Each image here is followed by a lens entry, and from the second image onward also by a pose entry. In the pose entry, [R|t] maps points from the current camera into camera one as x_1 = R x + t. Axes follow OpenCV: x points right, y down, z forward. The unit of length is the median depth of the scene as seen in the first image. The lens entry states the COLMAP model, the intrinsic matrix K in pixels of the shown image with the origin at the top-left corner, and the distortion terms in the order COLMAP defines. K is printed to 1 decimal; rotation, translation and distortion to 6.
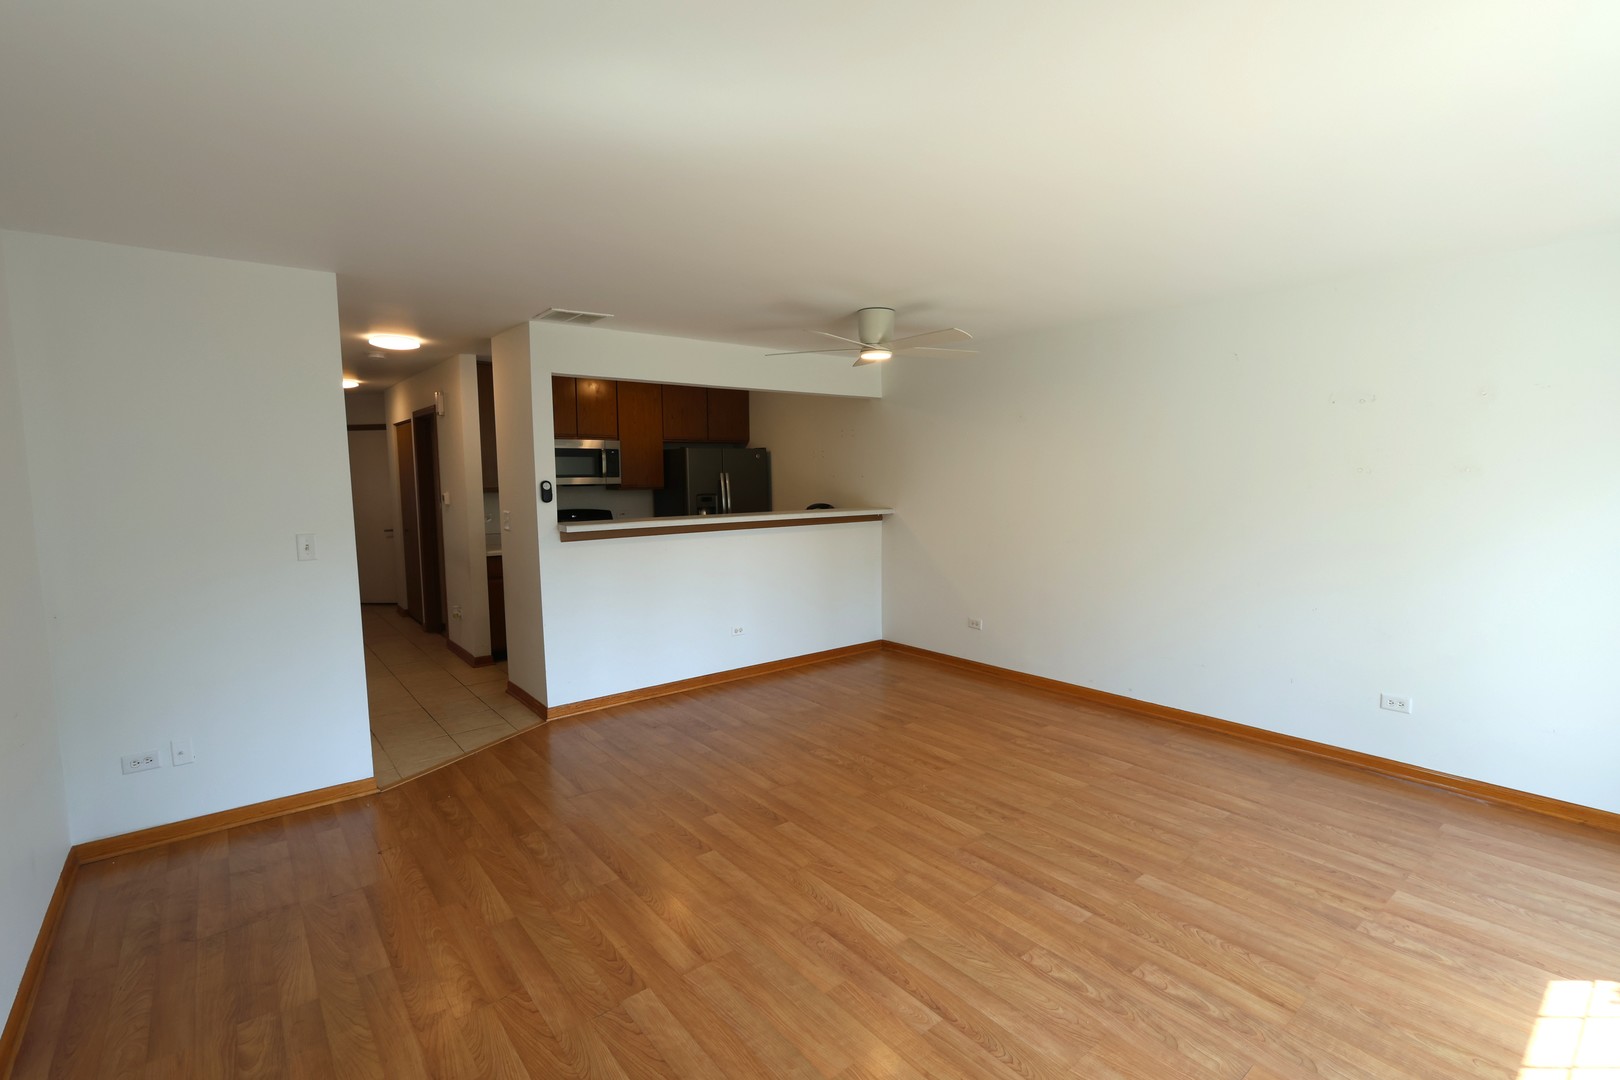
lens RADIAL K [[745.2, 0, 815.0], [0, 745.2, 548.4], [0, 0, 1]] dist [-0.004082, 0.000132]
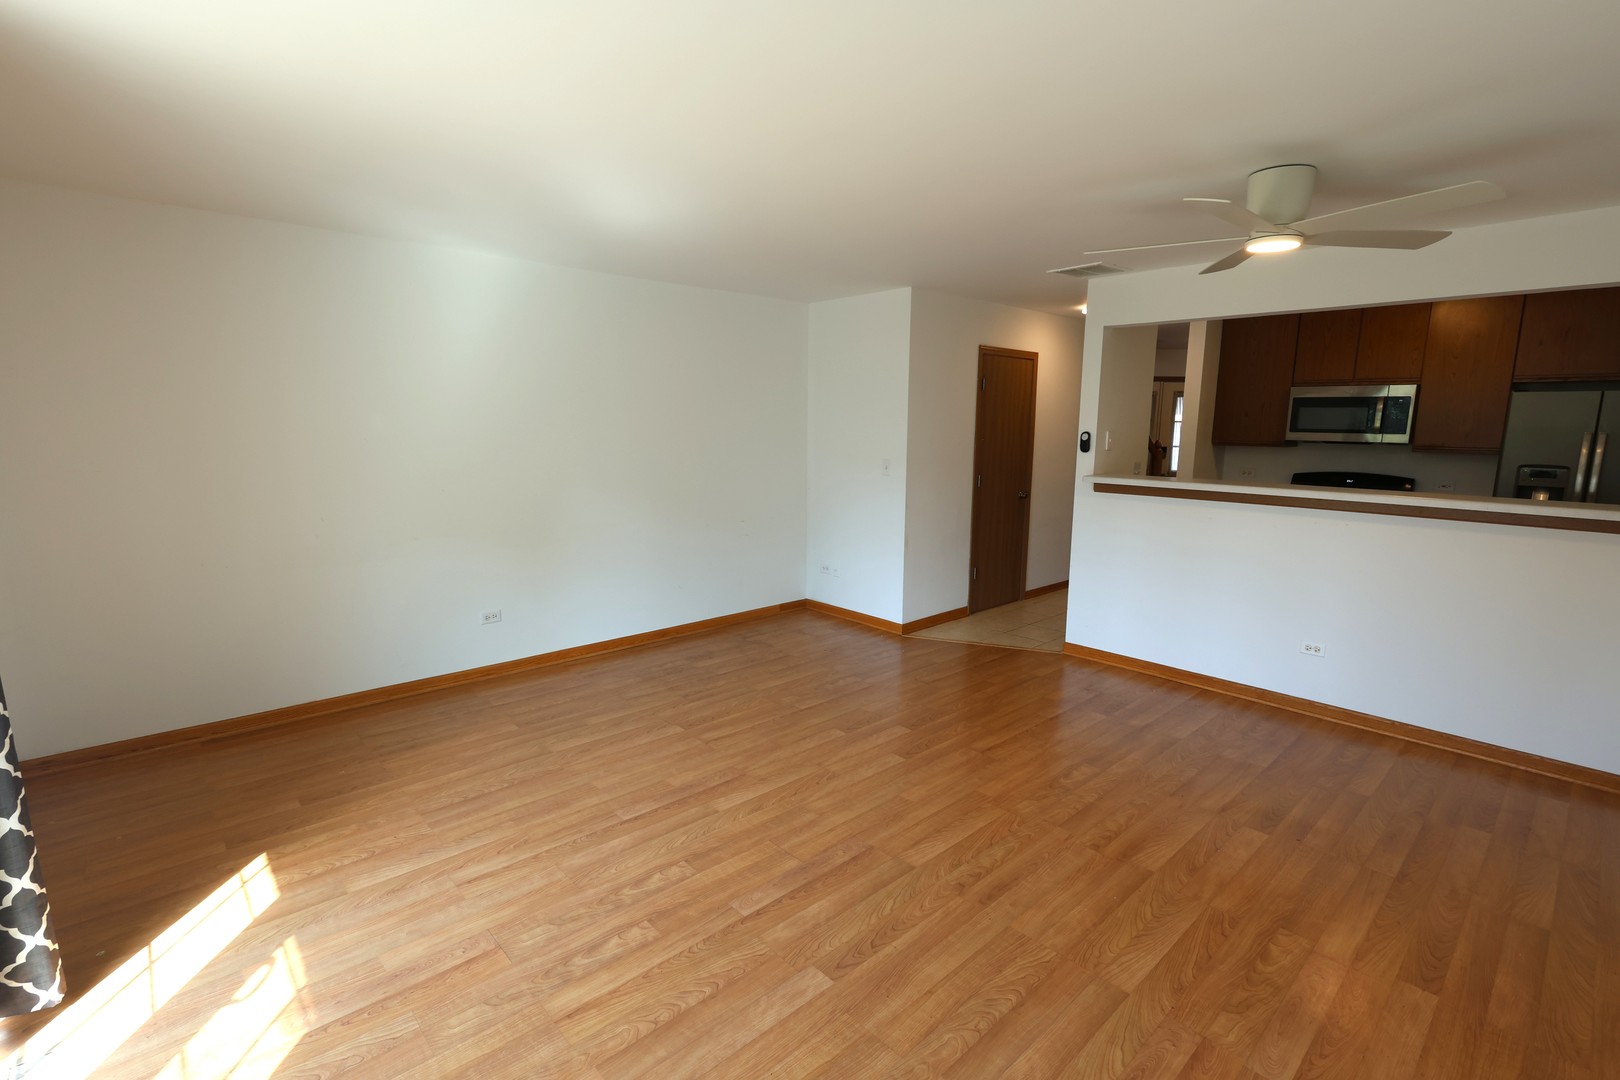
lens RADIAL K [[745.2, 0, 813.8], [0, 745.2, 534.2], [0, 0, 1]] dist [-0.004082, 0.000132]
pose [[0.067433, 0.163313, -0.984267, 1.098218], [-0.115349, 0.981174, 0.154897, -0.108636], [0.991034, 0.103089, 0.085002, 0.876656]]
